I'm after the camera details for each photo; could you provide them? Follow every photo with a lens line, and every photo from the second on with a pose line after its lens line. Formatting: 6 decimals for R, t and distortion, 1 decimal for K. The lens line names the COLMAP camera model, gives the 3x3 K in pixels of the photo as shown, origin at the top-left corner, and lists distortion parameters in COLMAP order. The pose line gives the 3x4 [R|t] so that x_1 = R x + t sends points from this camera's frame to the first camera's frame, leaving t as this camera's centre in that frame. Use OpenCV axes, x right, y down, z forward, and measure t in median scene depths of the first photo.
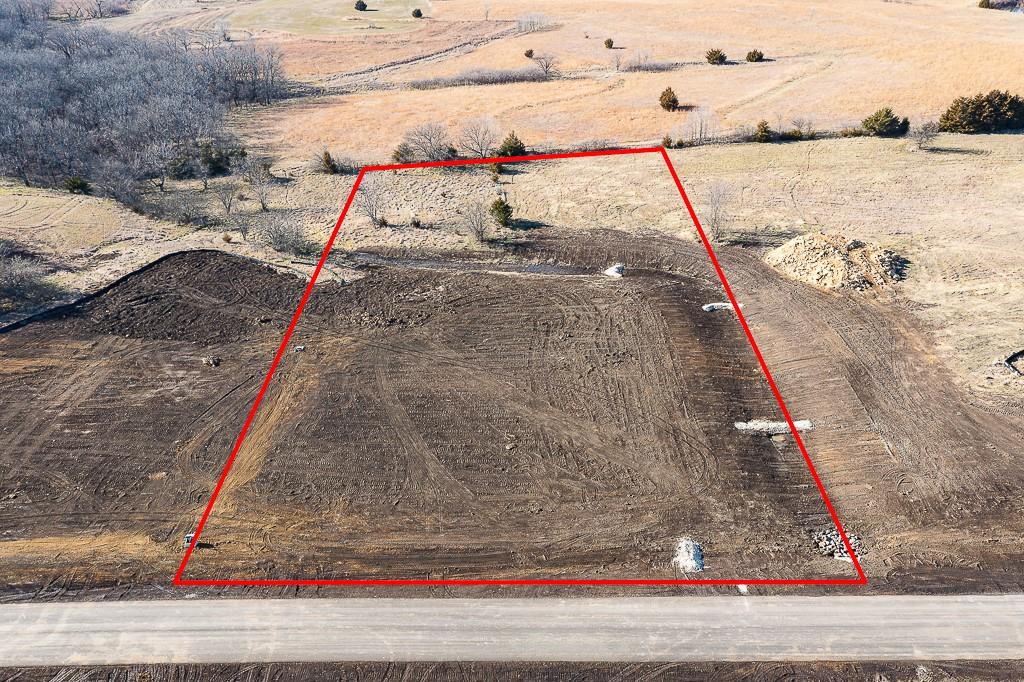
lens RADIAL K [[812.3, 0, 512.8], [0, 812.3, 338.3], [0, 0, 1]] dist [0.005822, 0.023720]
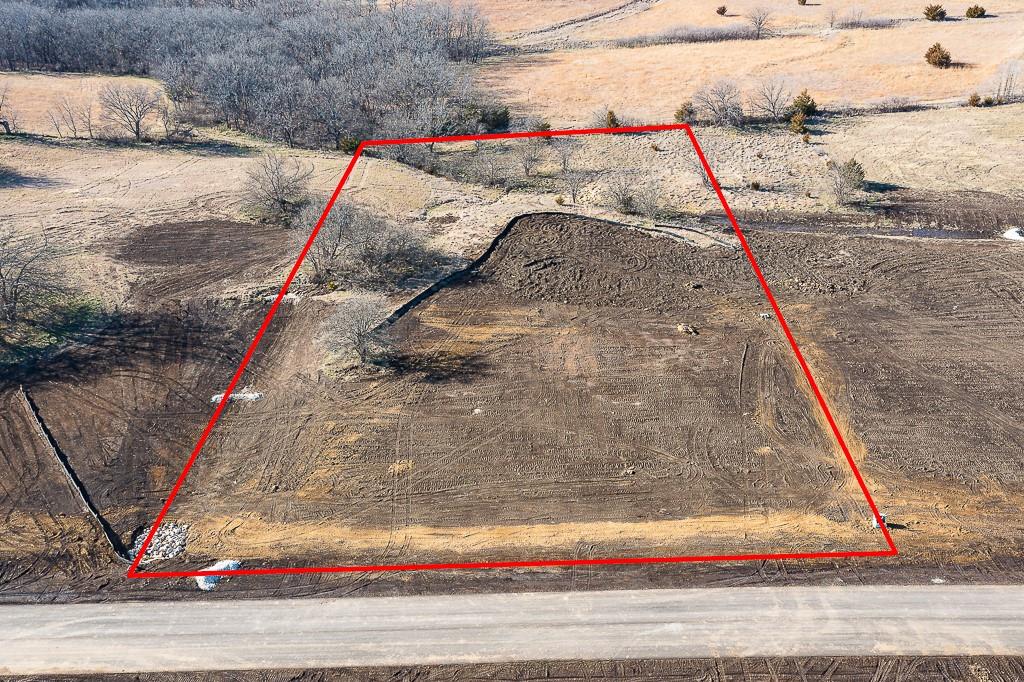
lens RADIAL K [[812.3, 0, 510.4], [0, 812.3, 346.5], [0, 0, 1]] dist [0.005822, 0.023720]
pose [[0.999988, 0.001873, 0.004463, -0.404054], [-0.002076, 0.998937, 0.046059, 0.003709], [-0.004372, -0.046068, 0.998929, 0.039761]]
